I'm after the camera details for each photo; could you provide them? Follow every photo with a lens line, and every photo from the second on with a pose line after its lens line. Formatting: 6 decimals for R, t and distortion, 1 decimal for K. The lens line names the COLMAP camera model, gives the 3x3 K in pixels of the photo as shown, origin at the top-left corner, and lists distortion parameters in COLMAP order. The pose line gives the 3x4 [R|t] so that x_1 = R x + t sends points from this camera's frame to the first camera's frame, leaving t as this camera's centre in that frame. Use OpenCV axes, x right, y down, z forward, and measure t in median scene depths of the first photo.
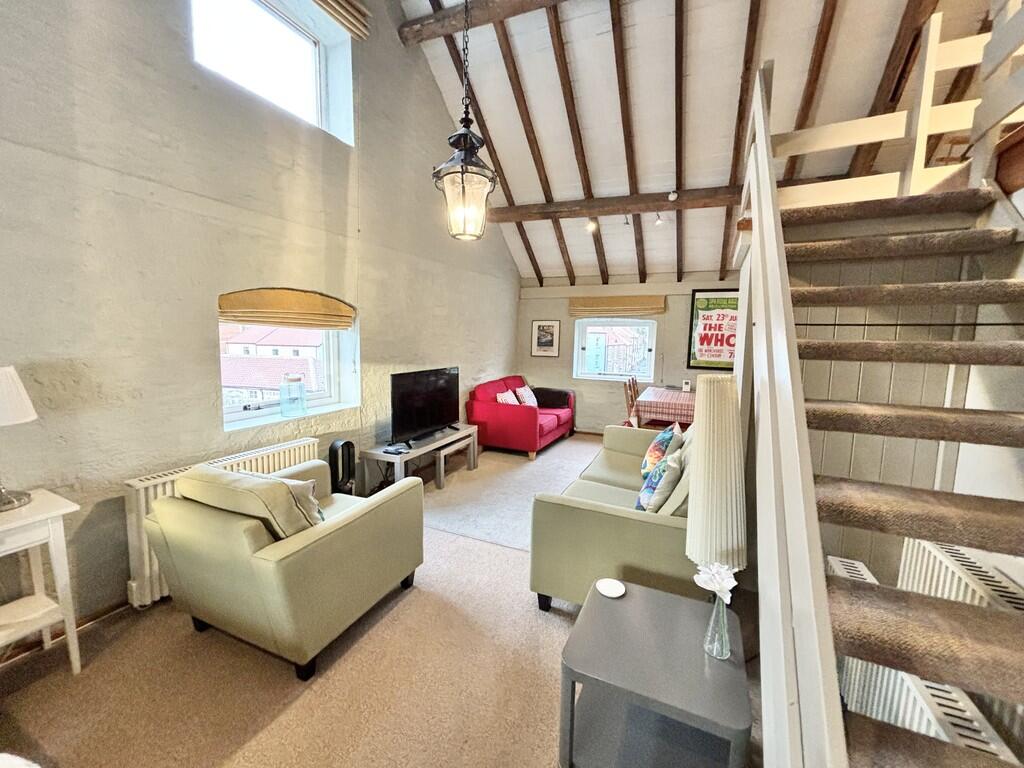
lens RADIAL K [[412.9, 0, 513.7], [0, 412.9, 383.8], [0, 0, 1]] dist [0.000557, 0.000038]
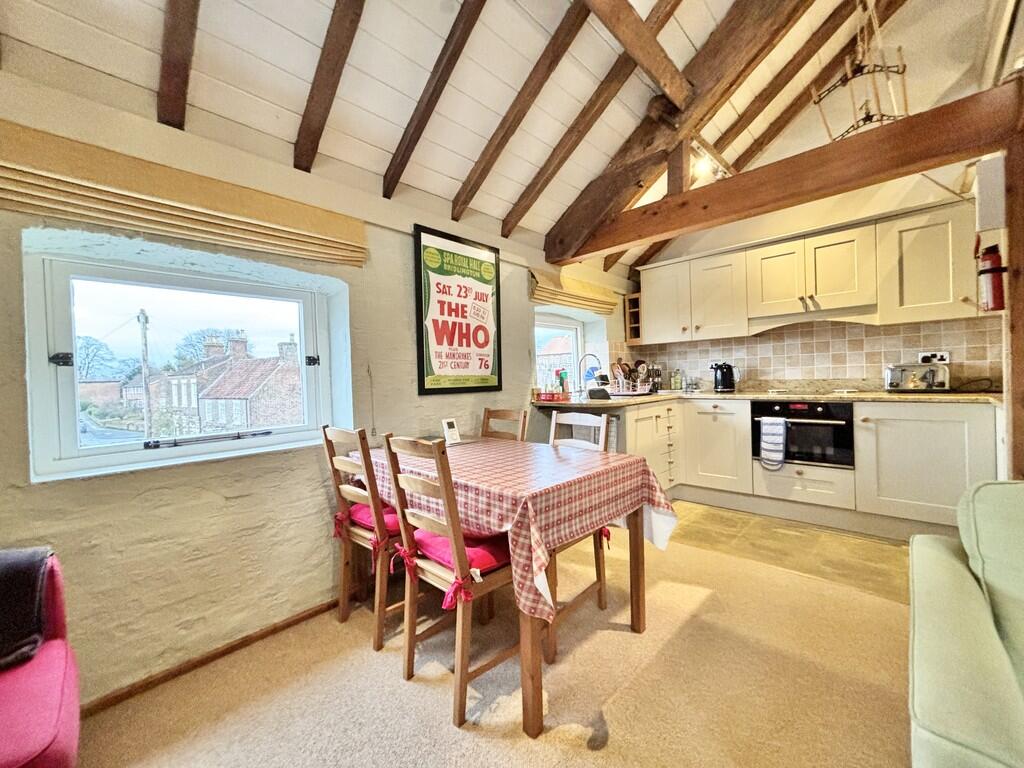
lens RADIAL K [[412.9, 0, 511.5], [0, 412.9, 385.4], [0, 0, 1]] dist [0.000557, 0.000038]
pose [[0.318617, -0.038851, 0.947087, 0.022299], [0.146264, 0.989208, -0.008627, -0.029932], [-0.936531, 0.141273, 0.320861, 0.779479]]
